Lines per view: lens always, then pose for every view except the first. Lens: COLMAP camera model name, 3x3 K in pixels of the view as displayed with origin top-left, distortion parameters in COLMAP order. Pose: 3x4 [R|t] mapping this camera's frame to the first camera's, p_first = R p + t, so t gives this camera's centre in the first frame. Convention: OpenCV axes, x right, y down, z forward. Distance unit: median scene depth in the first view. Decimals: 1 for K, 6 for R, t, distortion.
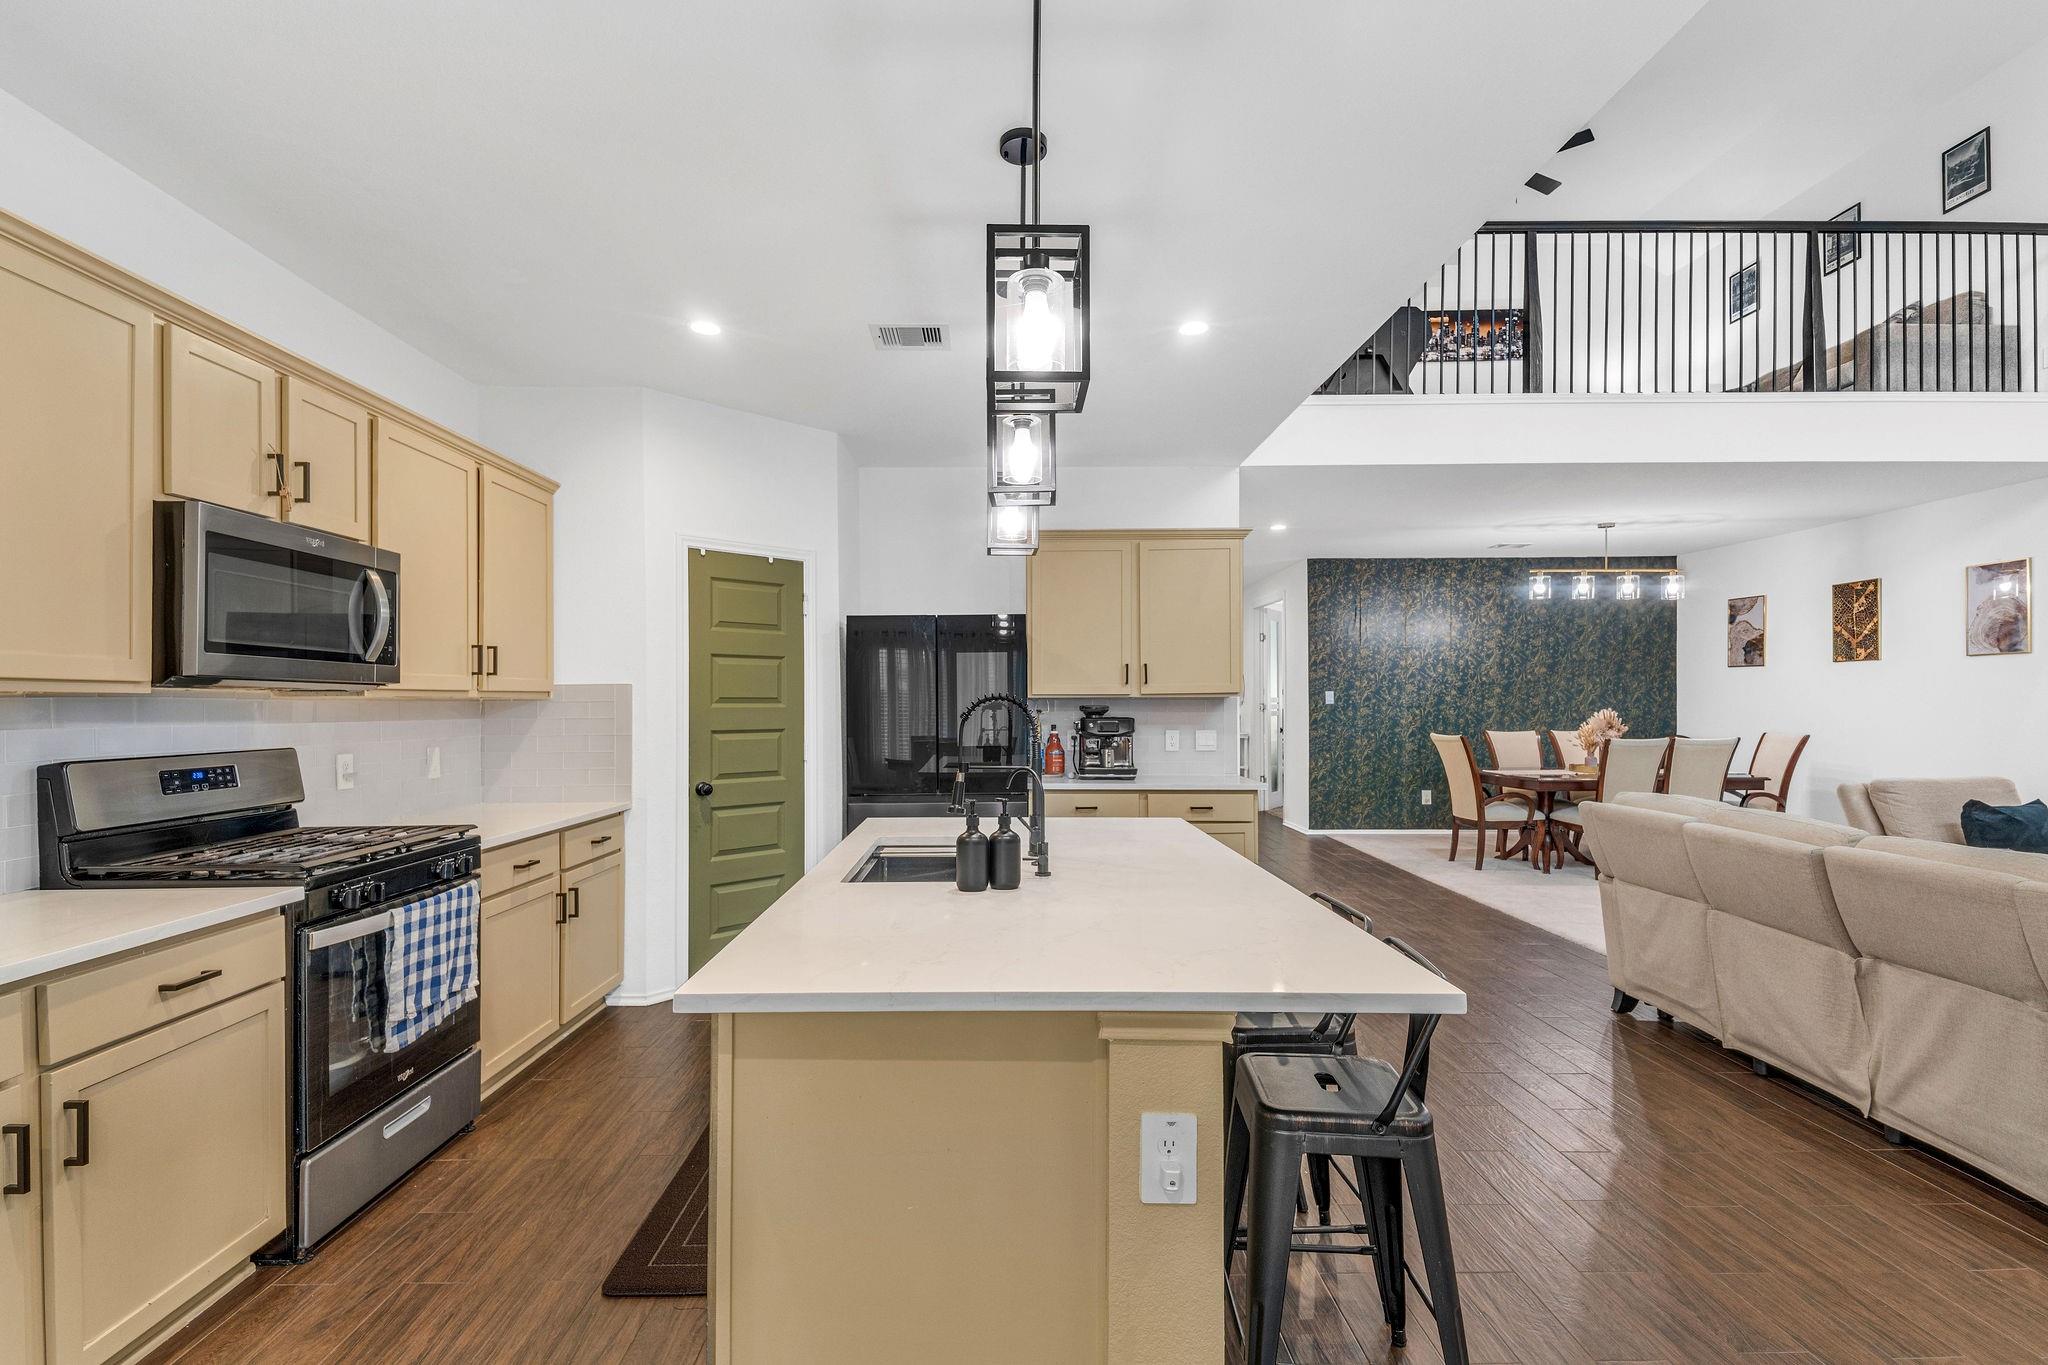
lens RADIAL K [[946.8, 0, 1007.3], [0, 946.8, 696.6], [0, 0, 1]] dist [0.038533, -0.022637]
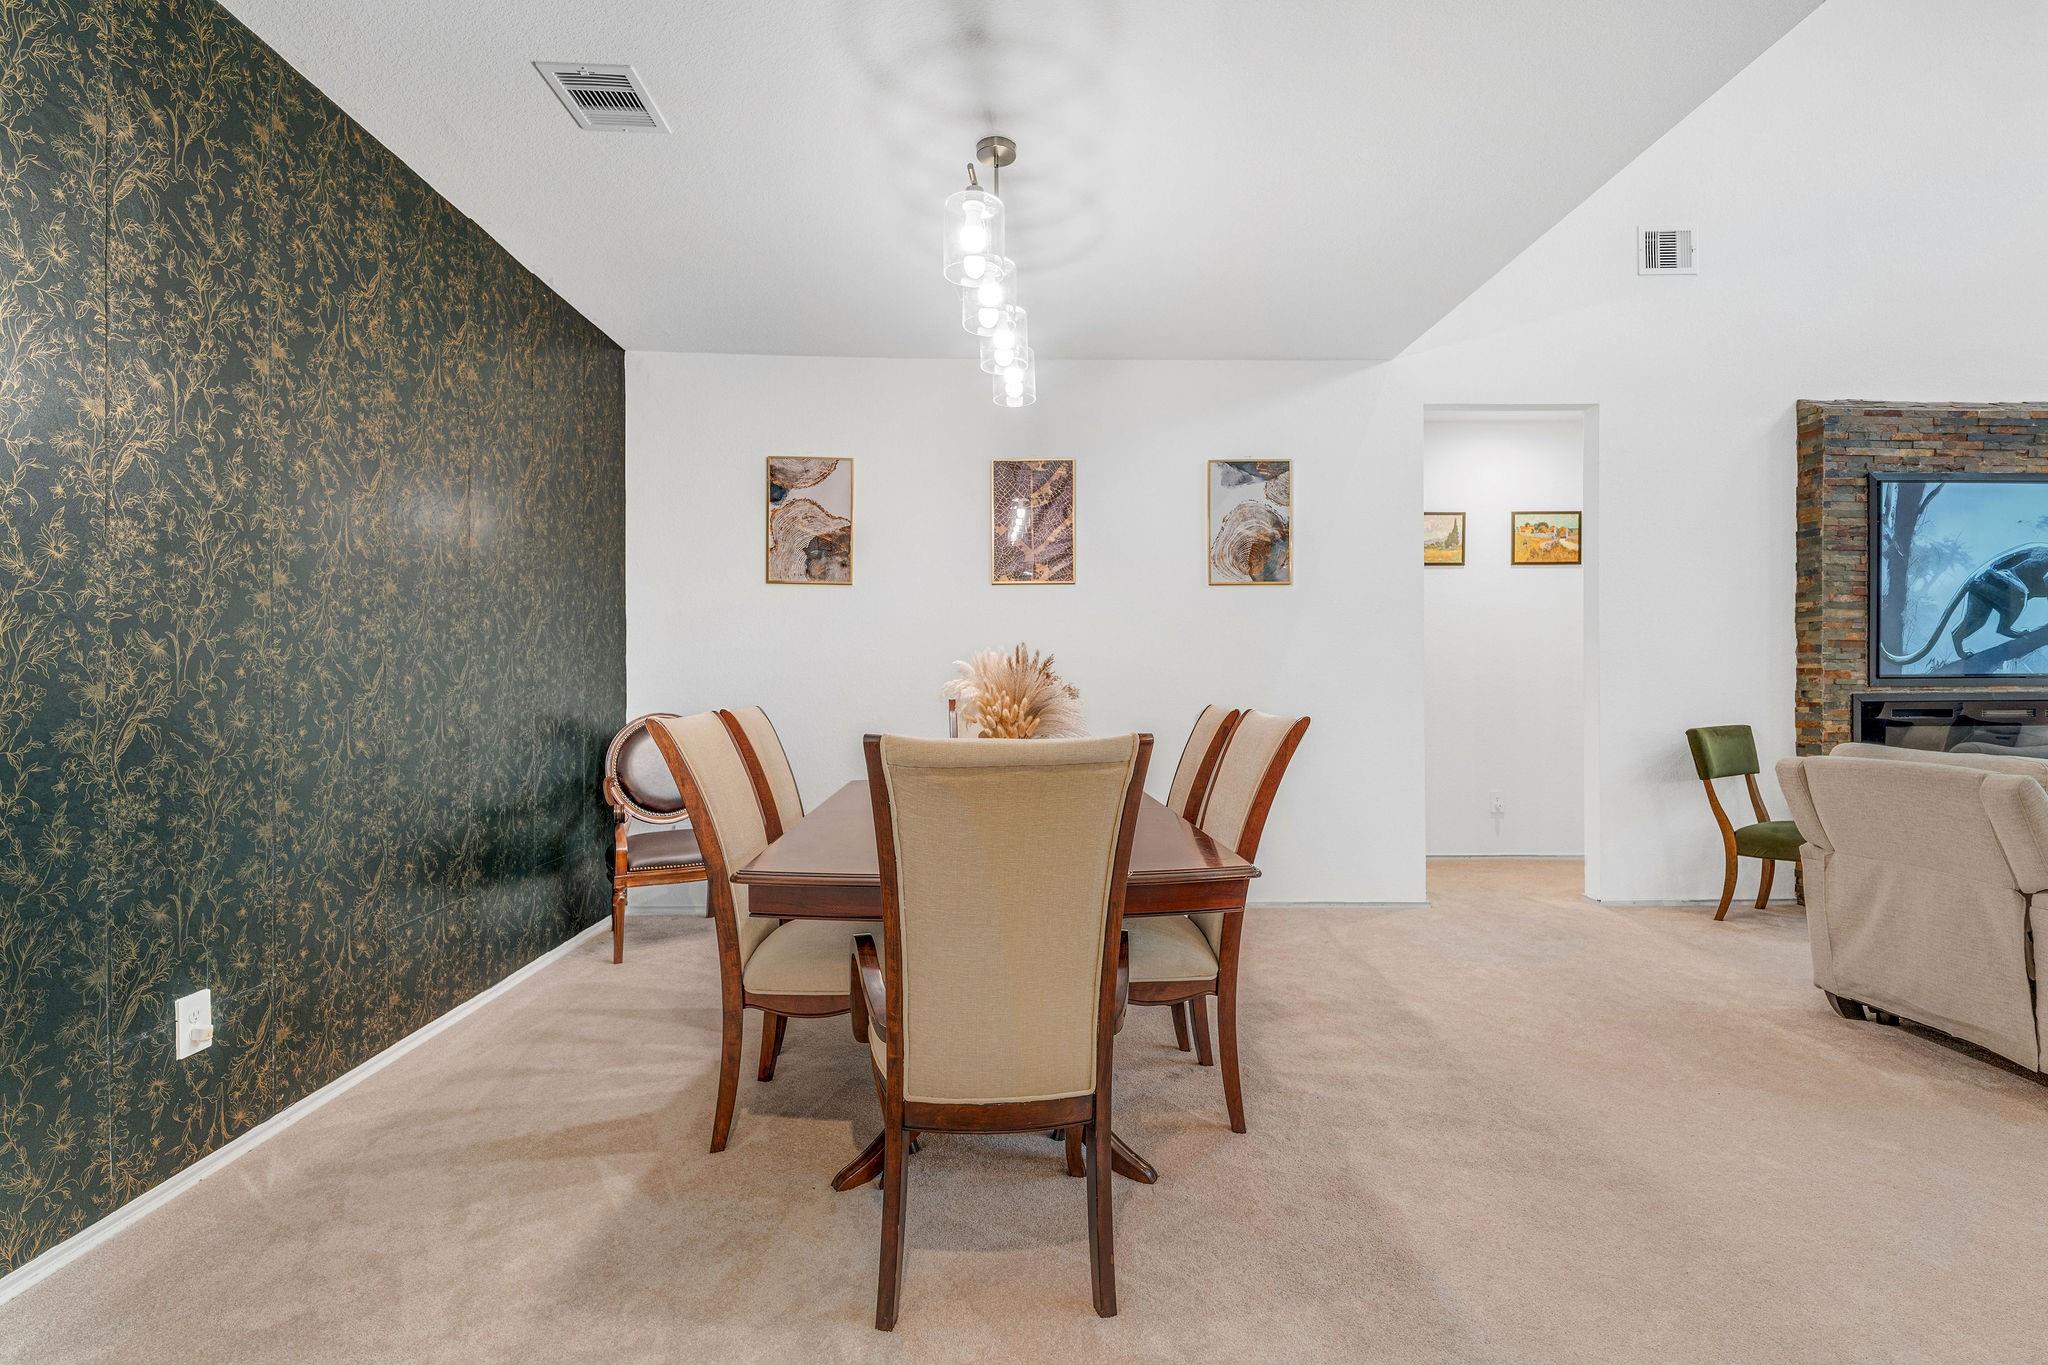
lens RADIAL K [[946.8, 0, 1031.8], [0, 946.8, 679.0], [0, 0, 1]] dist [0.038533, -0.022637]
pose [[-0.023149, 0.004721, 0.999721, 0.287929], [-0.004253, 0.999979, -0.004820, 0.032362], [-0.999723, -0.004364, -0.023128, 1.133938]]
